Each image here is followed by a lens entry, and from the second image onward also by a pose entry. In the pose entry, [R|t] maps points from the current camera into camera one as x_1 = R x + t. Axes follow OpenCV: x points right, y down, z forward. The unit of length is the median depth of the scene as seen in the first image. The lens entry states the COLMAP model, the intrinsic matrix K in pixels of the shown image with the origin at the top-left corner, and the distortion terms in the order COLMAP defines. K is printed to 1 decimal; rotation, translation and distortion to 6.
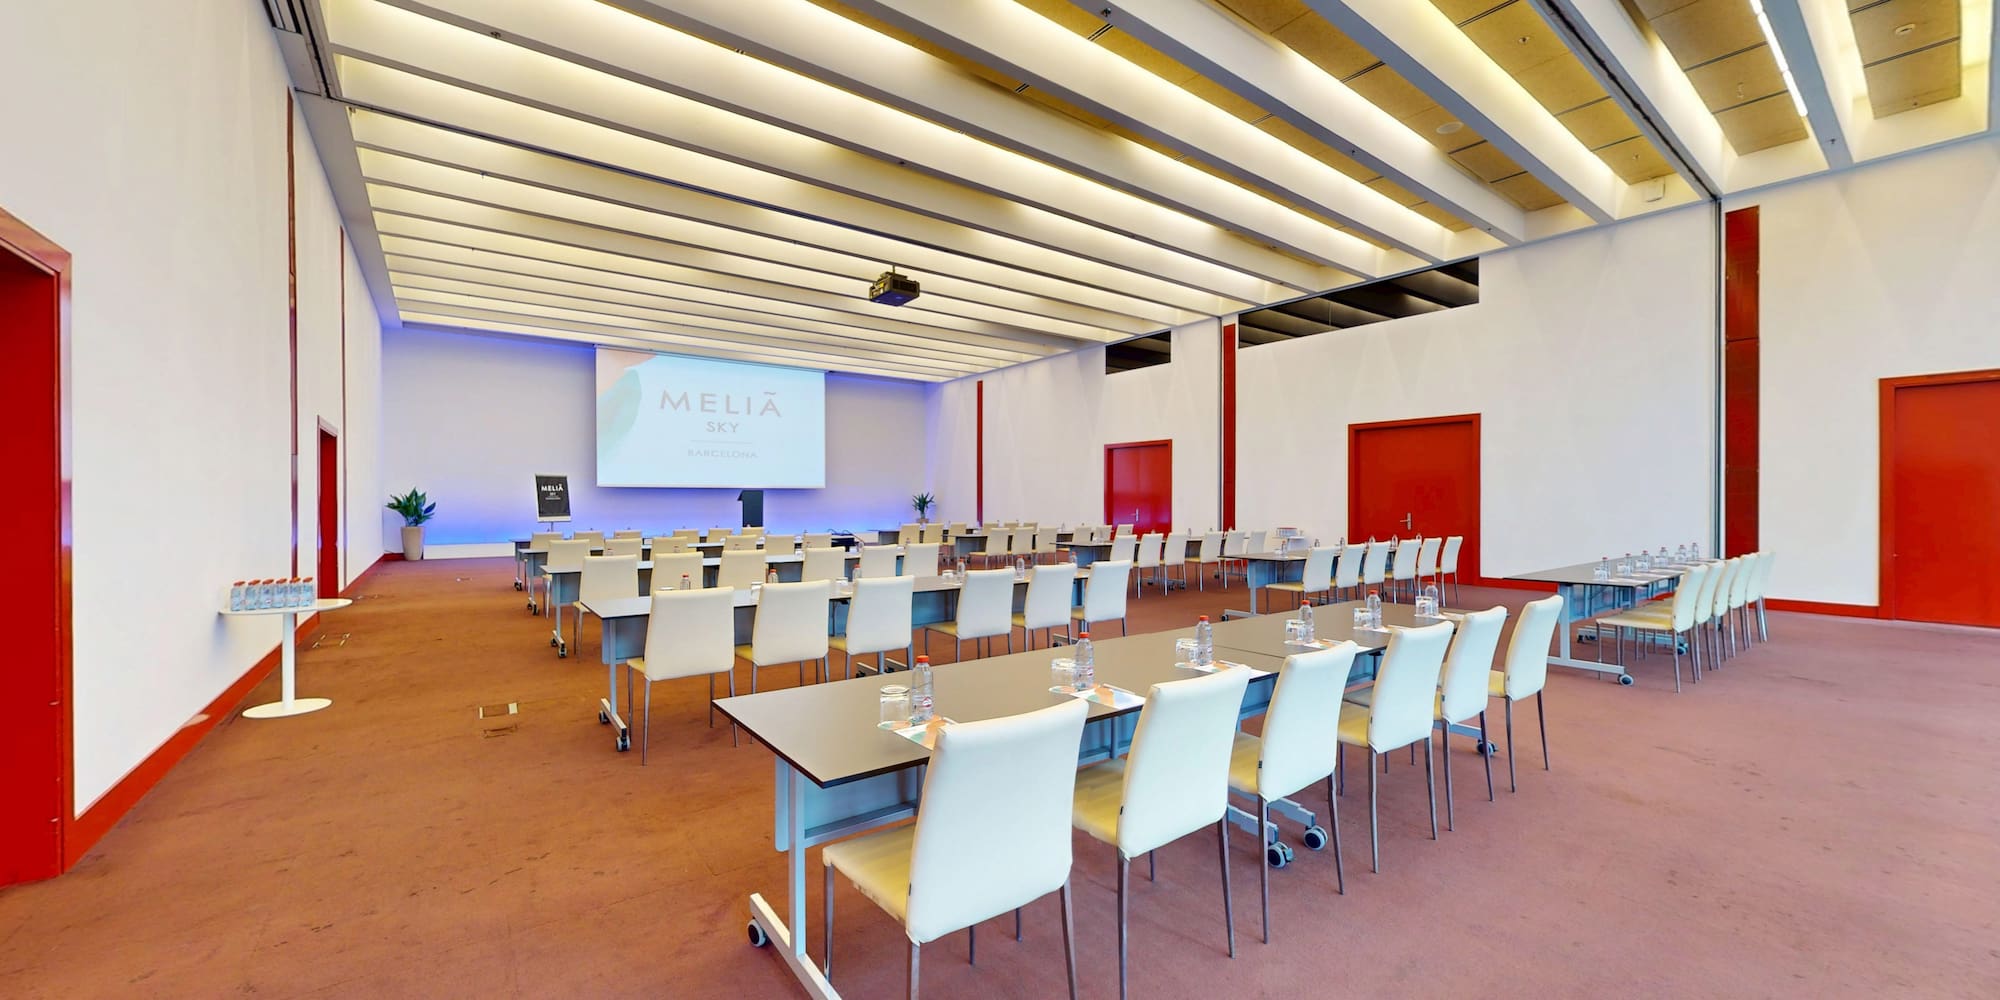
lens RADIAL K [[735.3, 0, 999.2], [0, 735.3, 503.4], [0, 0, 1]] dist [0.004830, 0.000150]
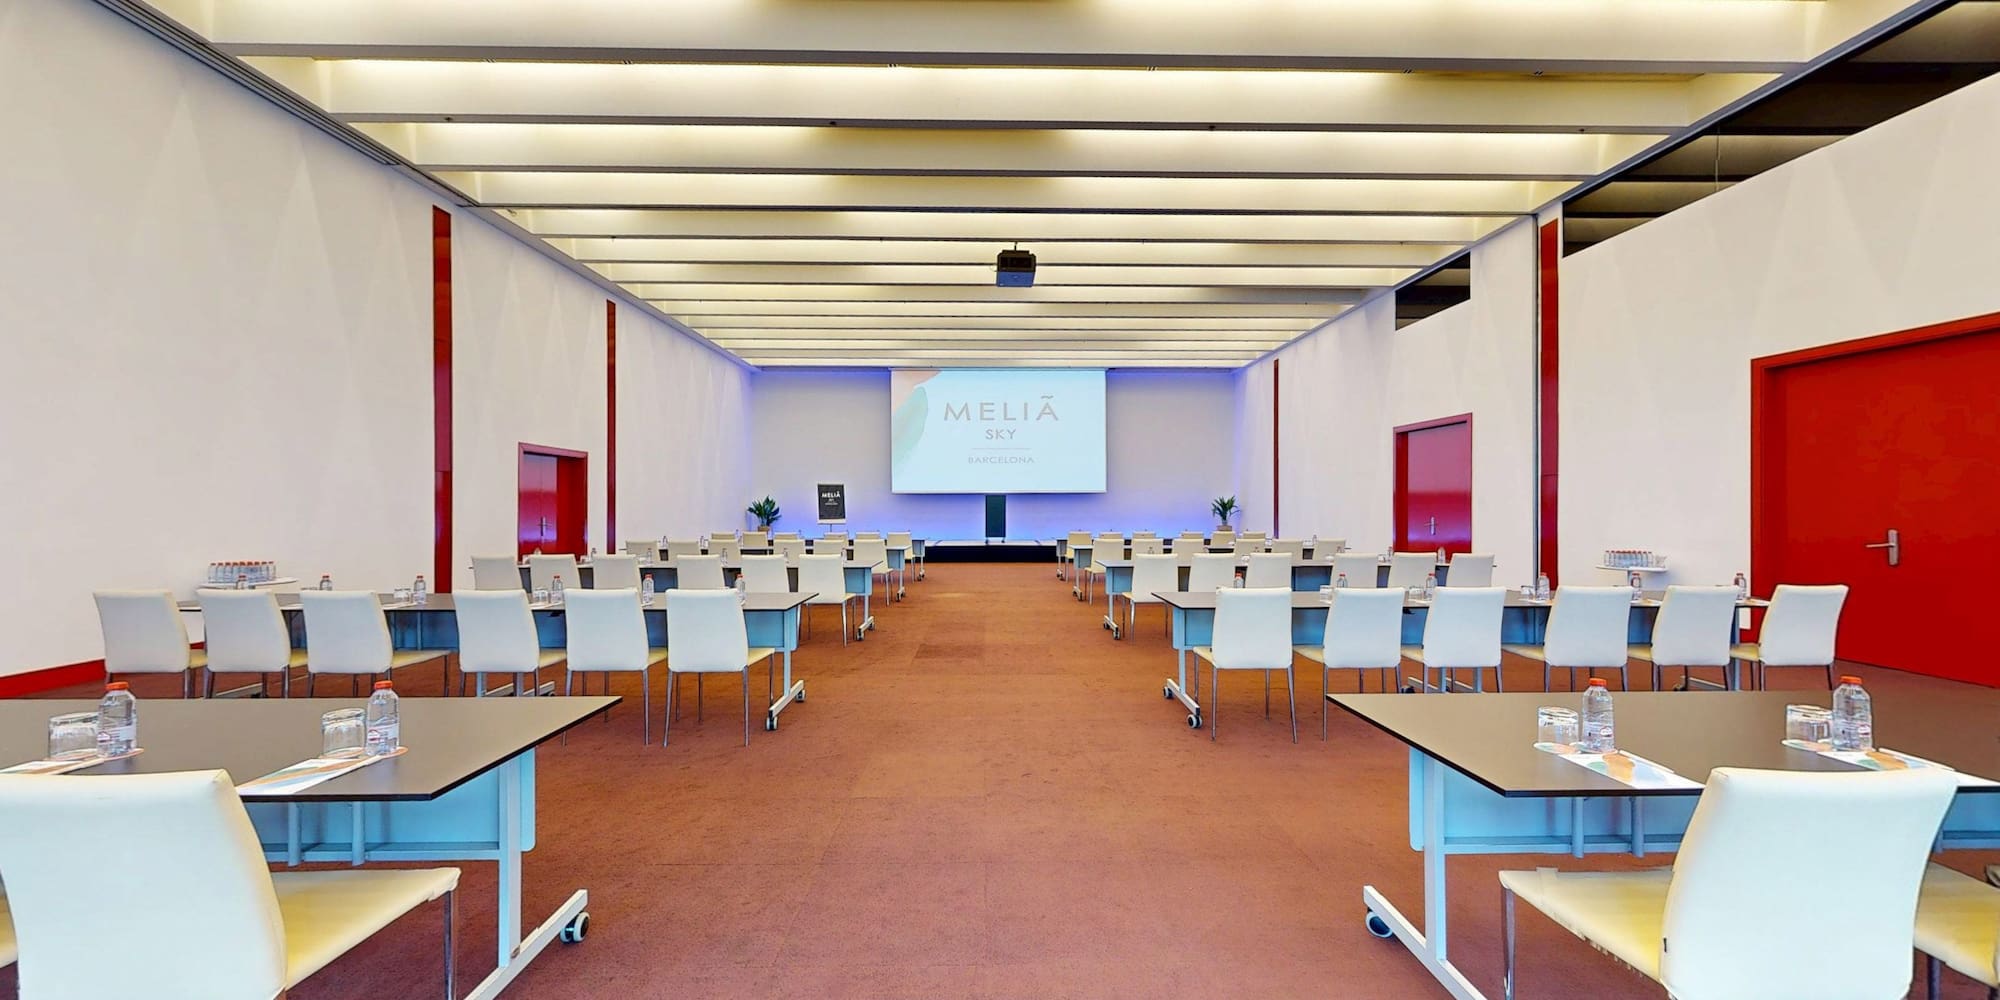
lens RADIAL K [[728.5, 0, 999.7], [0, 728.5, 526.5], [0, 0, 1]] dist [-0.005608, -0.000085]
pose [[0.809660, 0.015777, -0.586687, 0.295303], [-0.000425, 0.999654, 0.026296, -0.000810], [0.586899, -0.021041, 0.809386, 0.219073]]
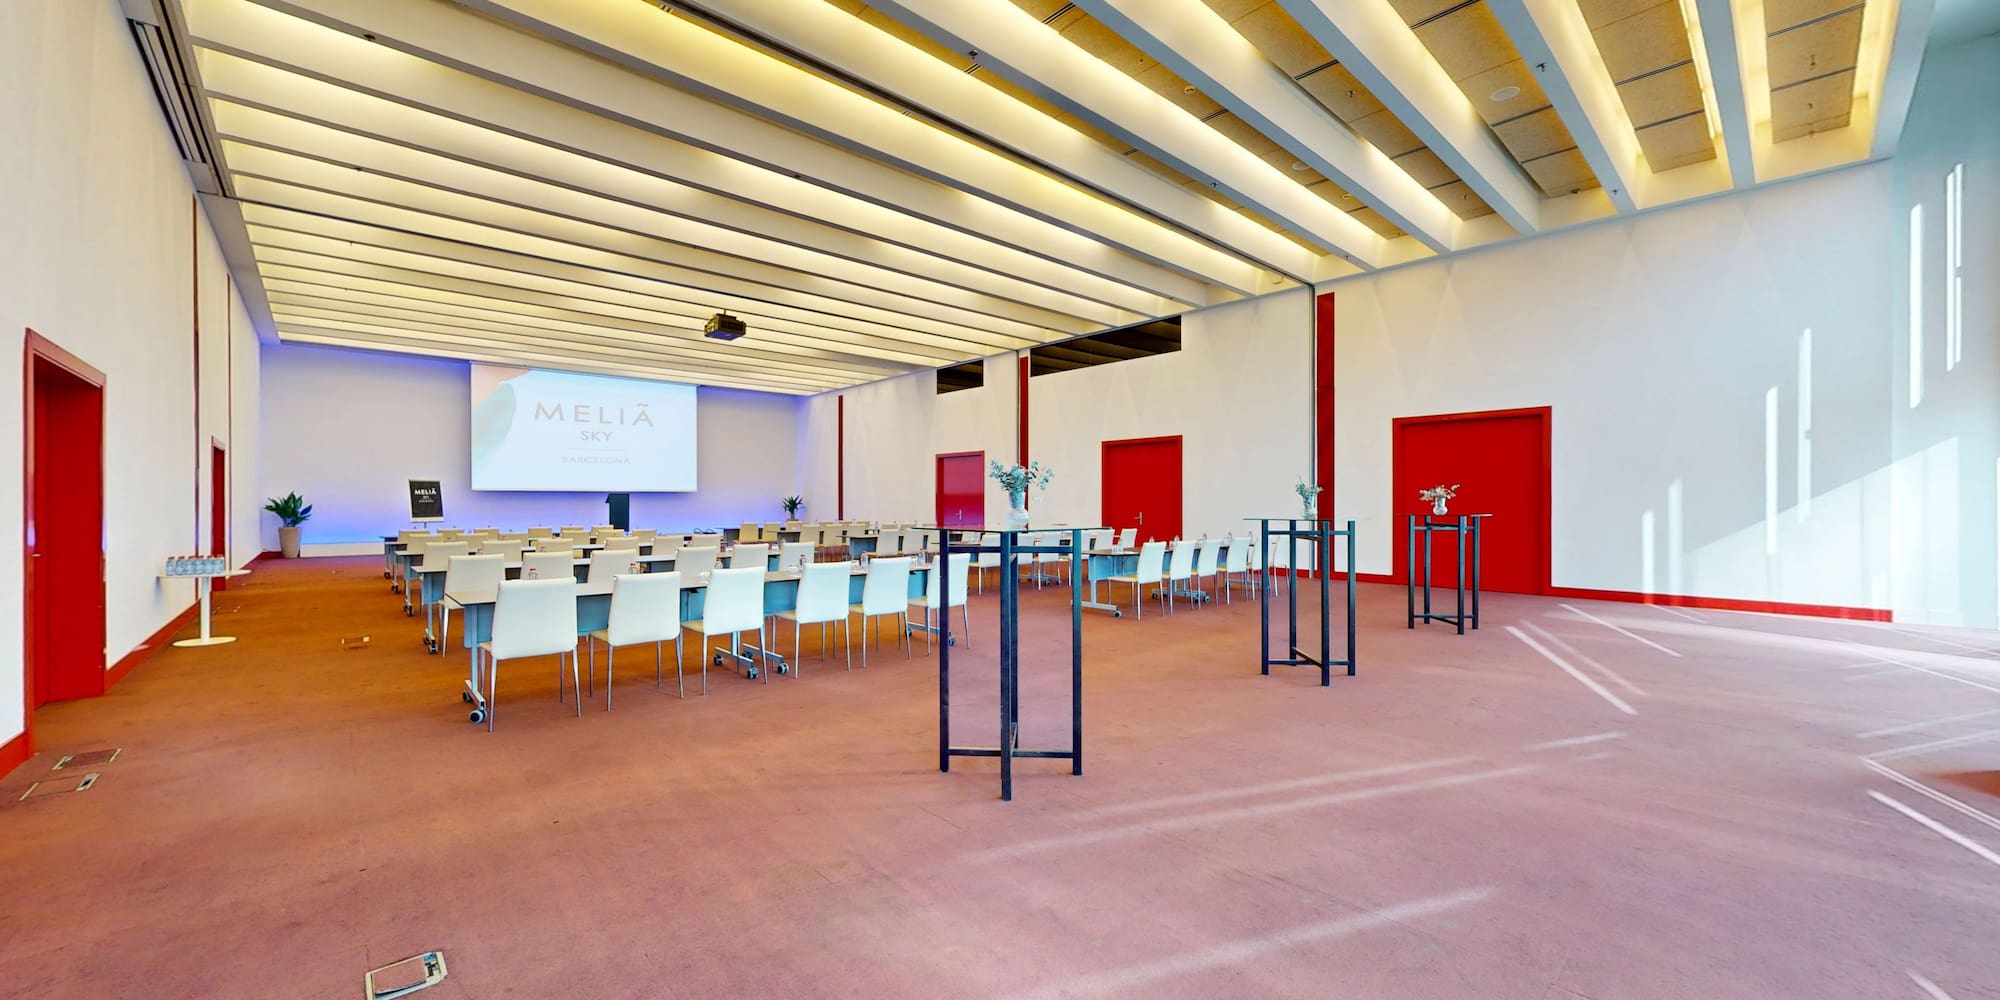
lens RADIAL K [[739.7, 0, 994.6], [0, 739.7, 502.2], [0, 0, 1]] dist [0.007056, 0.000007]
pose [[0.996043, -0.000599, 0.088866, 0.153915], [0.000999, 0.999990, -0.004459, 0.000964], [-0.088862, 0.004530, 0.996034, -0.200810]]
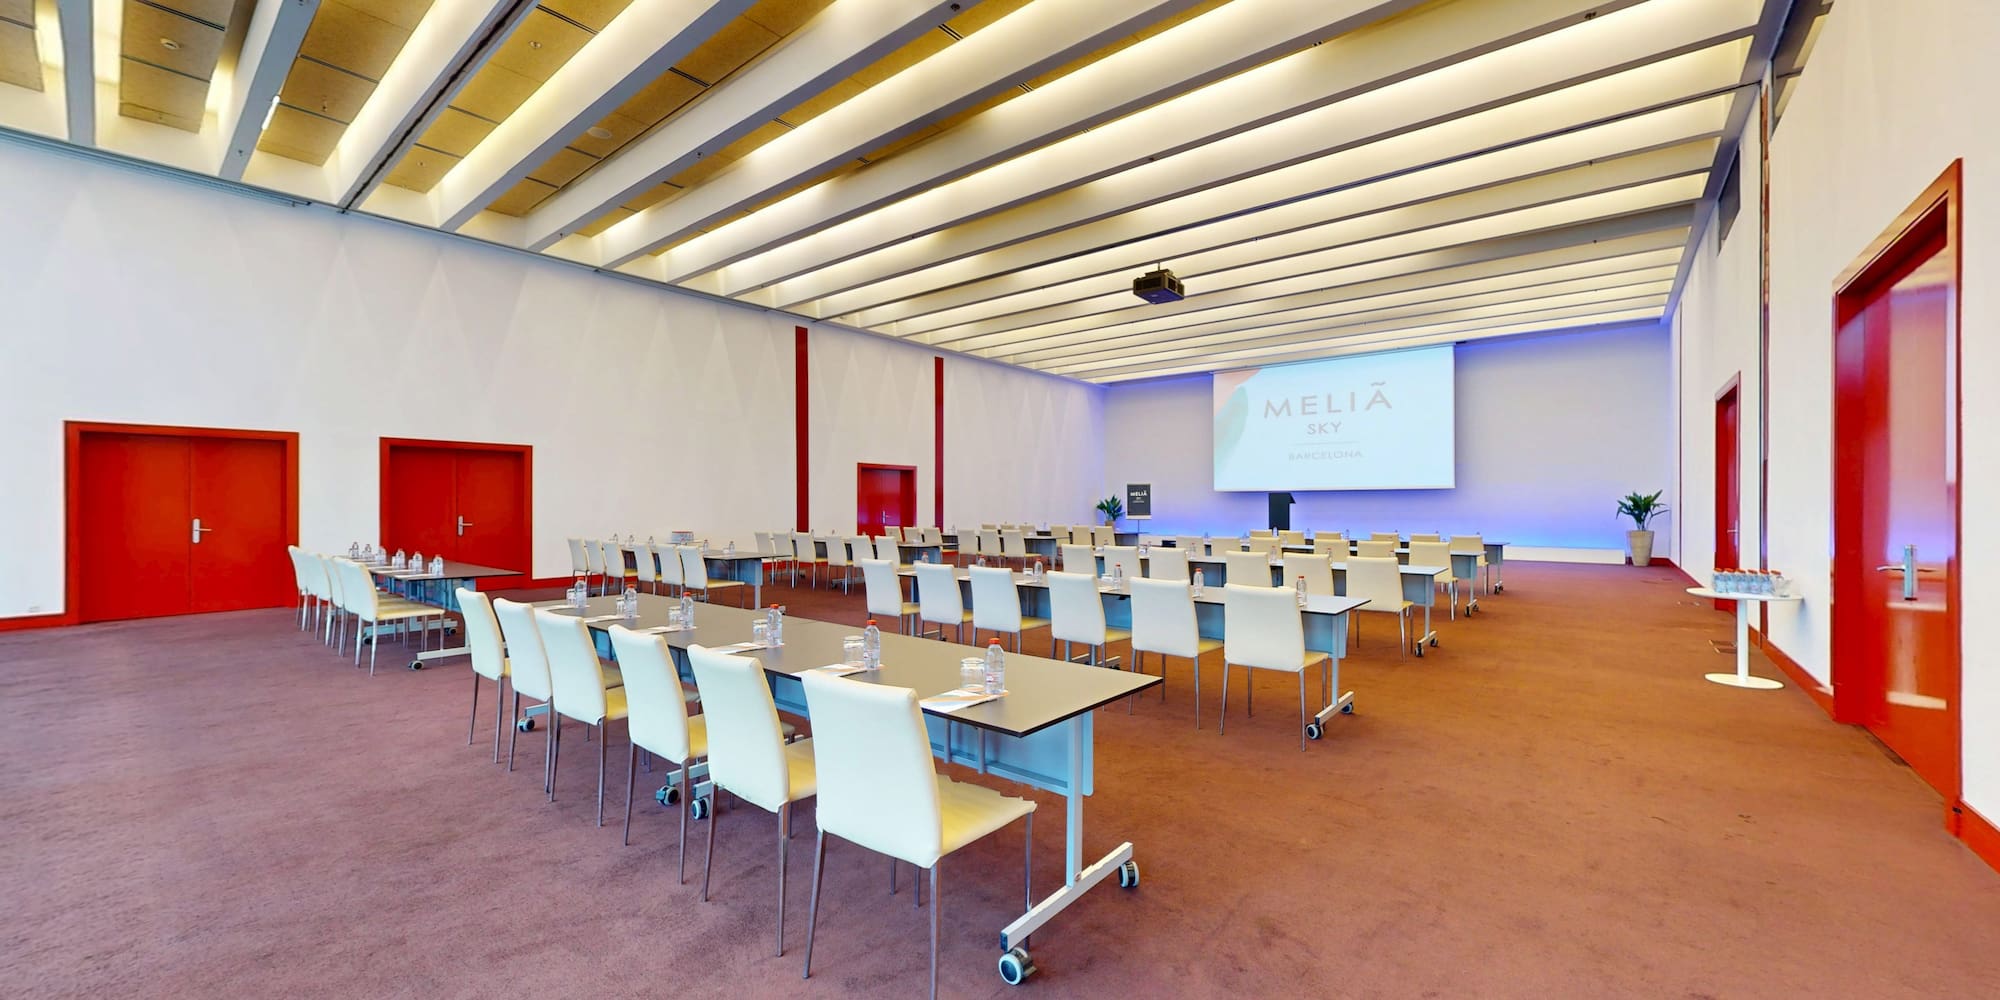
lens RADIAL K [[728.5, 0, 999.7], [0, 728.5, 526.5], [0, 0, 1]] dist [-0.005608, -0.000085]
pose [[0.240733, 0.029406, -0.970146, 0.607028], [-0.001604, 0.999552, 0.029899, -0.001080], [0.970590, -0.005641, 0.240672, 0.453032]]
